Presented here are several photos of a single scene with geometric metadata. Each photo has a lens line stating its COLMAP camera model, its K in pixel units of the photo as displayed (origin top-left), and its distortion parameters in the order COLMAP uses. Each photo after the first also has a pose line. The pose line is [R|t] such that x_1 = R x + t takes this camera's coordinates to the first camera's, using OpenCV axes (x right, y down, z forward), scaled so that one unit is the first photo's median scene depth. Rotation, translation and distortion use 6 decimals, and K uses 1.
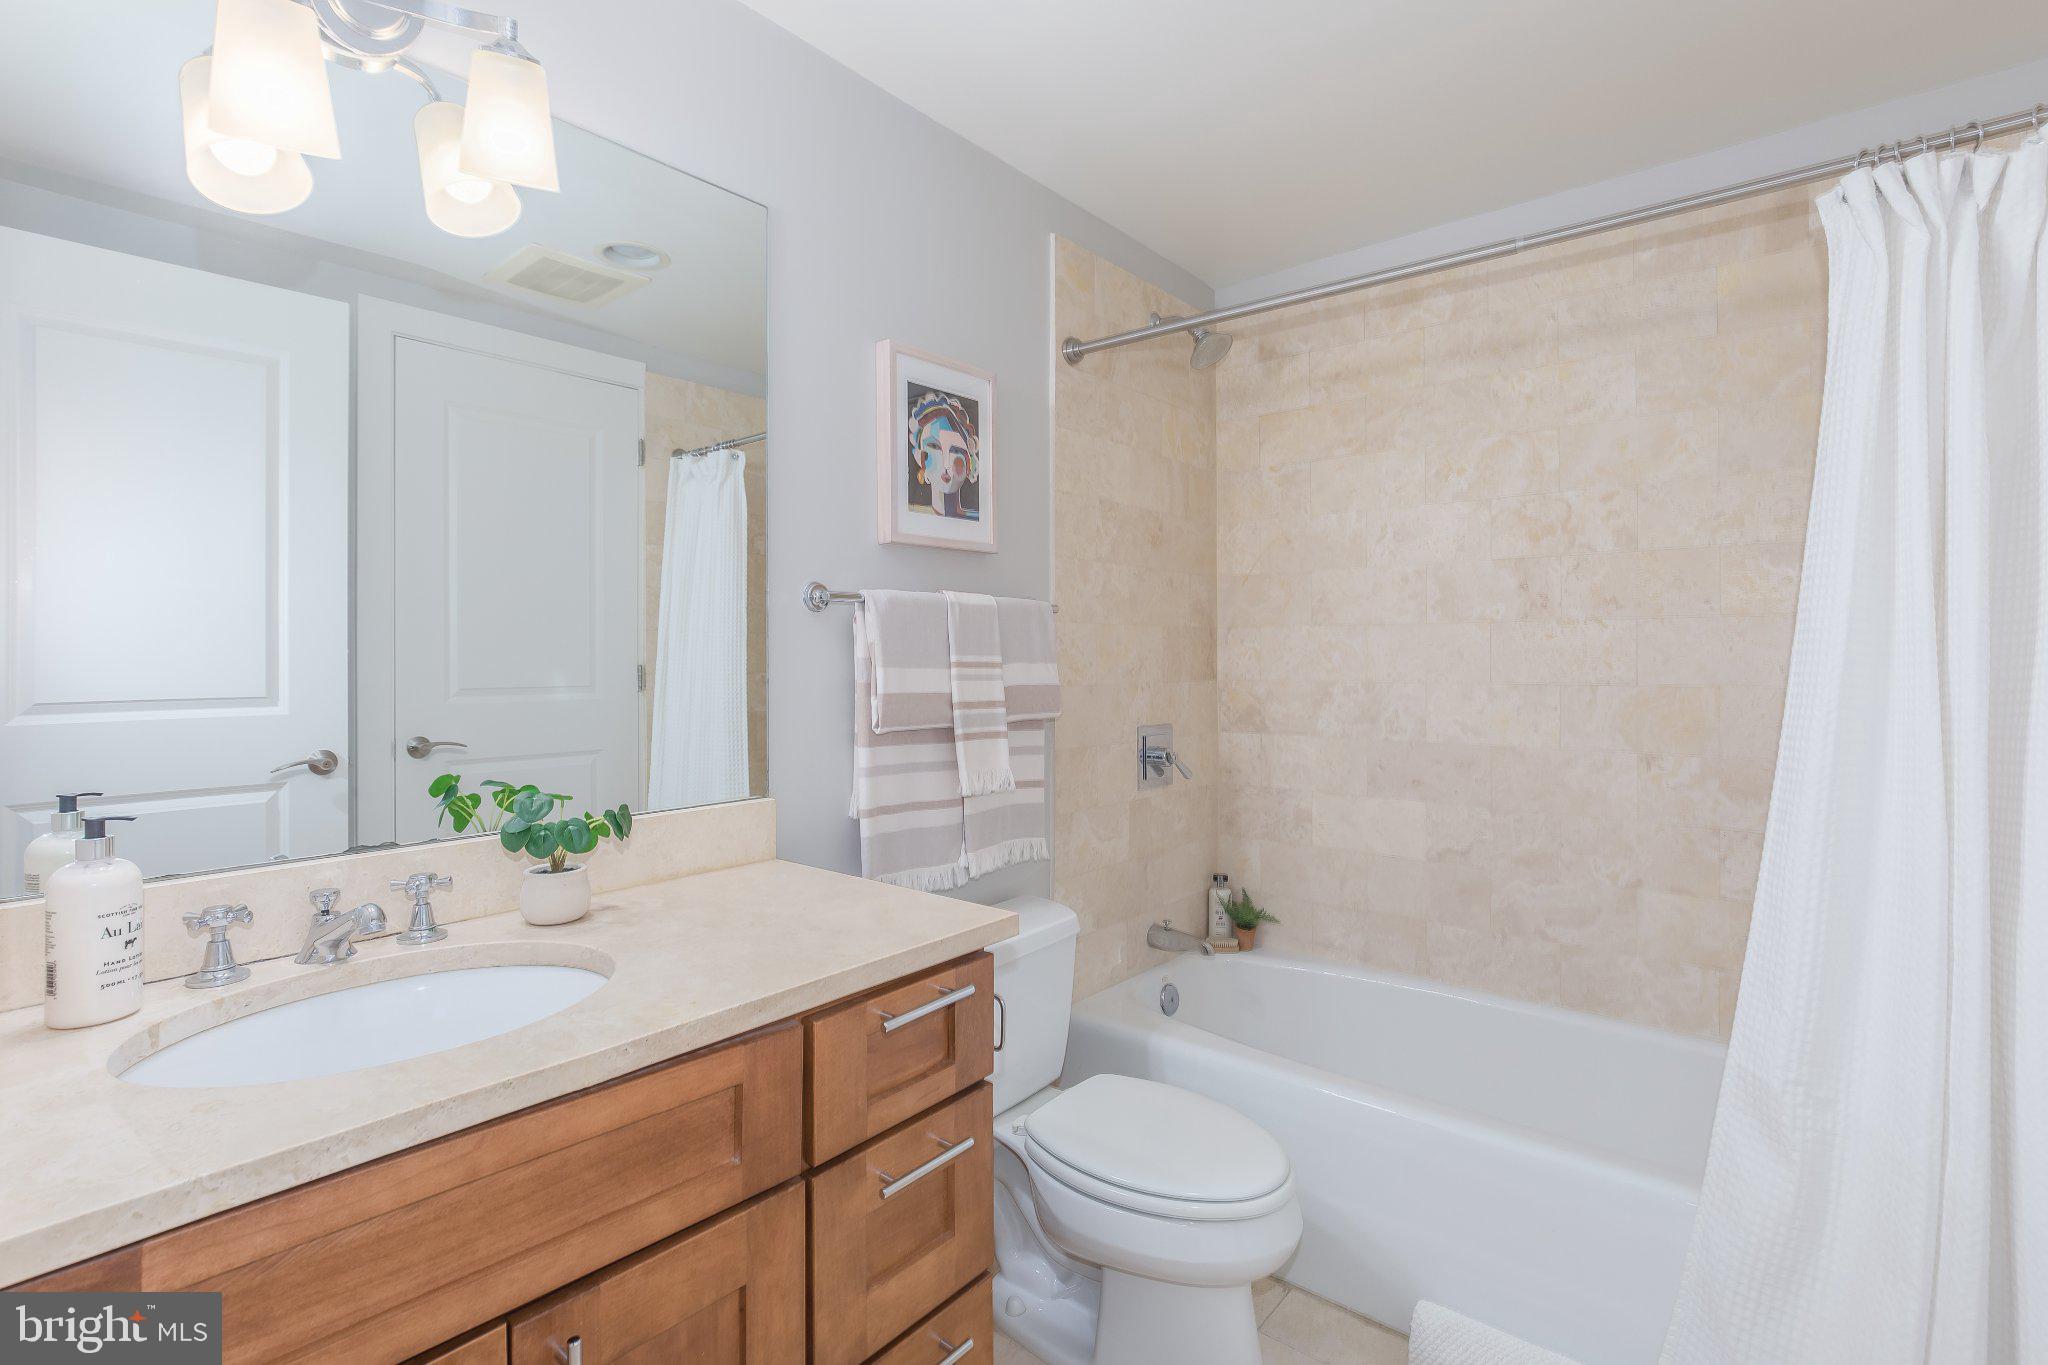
lens RADIAL K [[968.6, 0, 1024.9], [0, 968.6, 662.2], [0, 0, 1]] dist [0.000365, 0.005572]
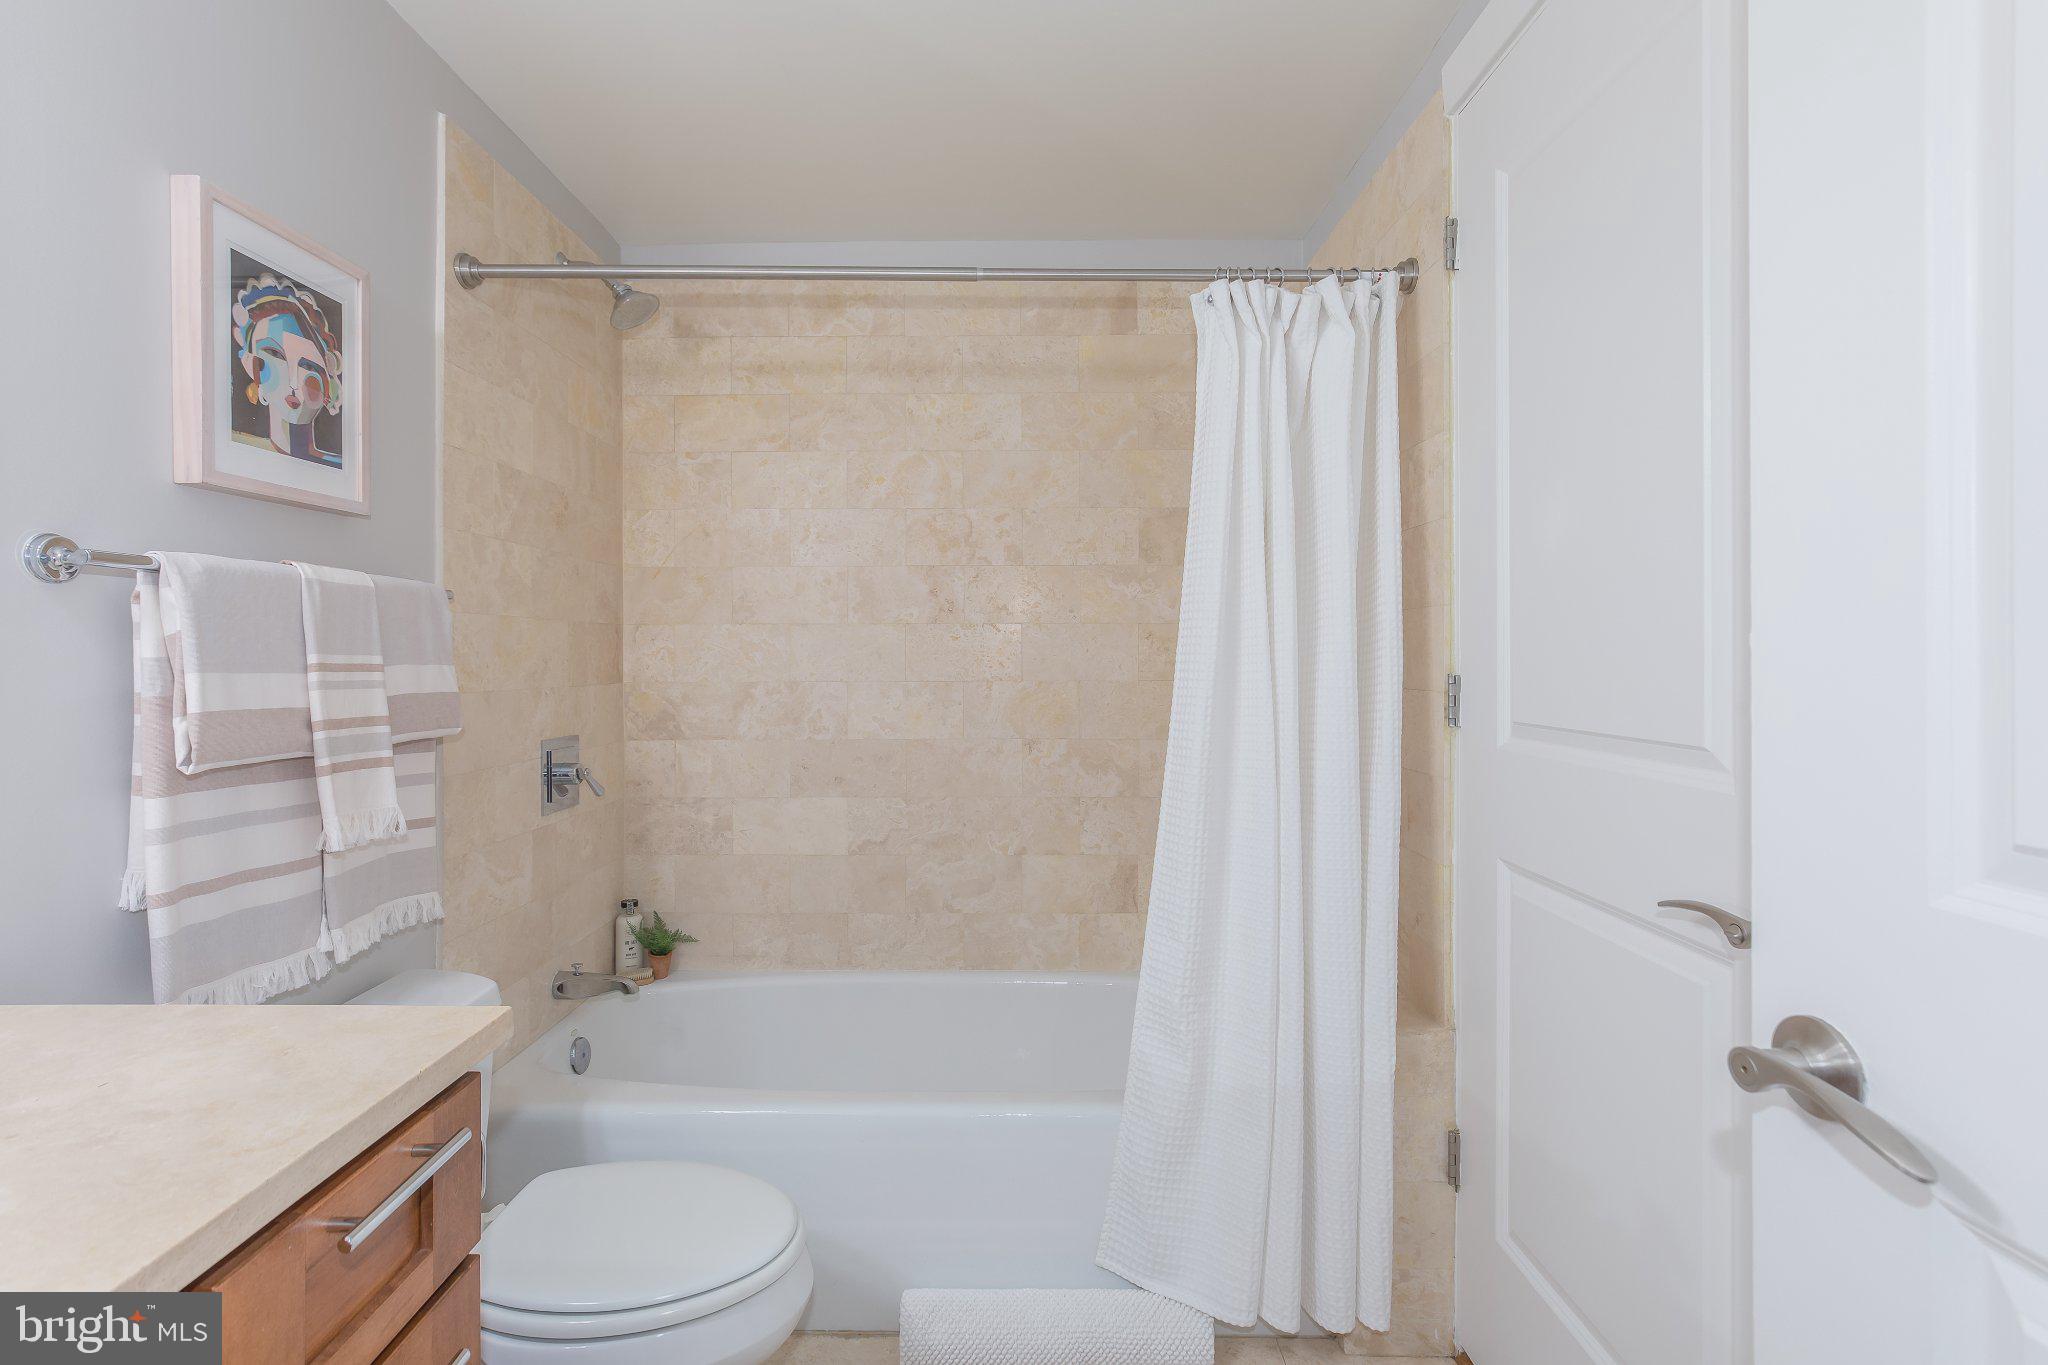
lens RADIAL K [[947.6, 0, 1016.8], [0, 947.6, 660.1], [0, 0, 1]] dist [-0.004664, -0.000218]
pose [[0.775922, -0.002654, 0.630823, -0.092105], [0.004879, 0.999986, -0.001793, 0.000615], [-0.630810, 0.004469, 0.775925, 0.119567]]
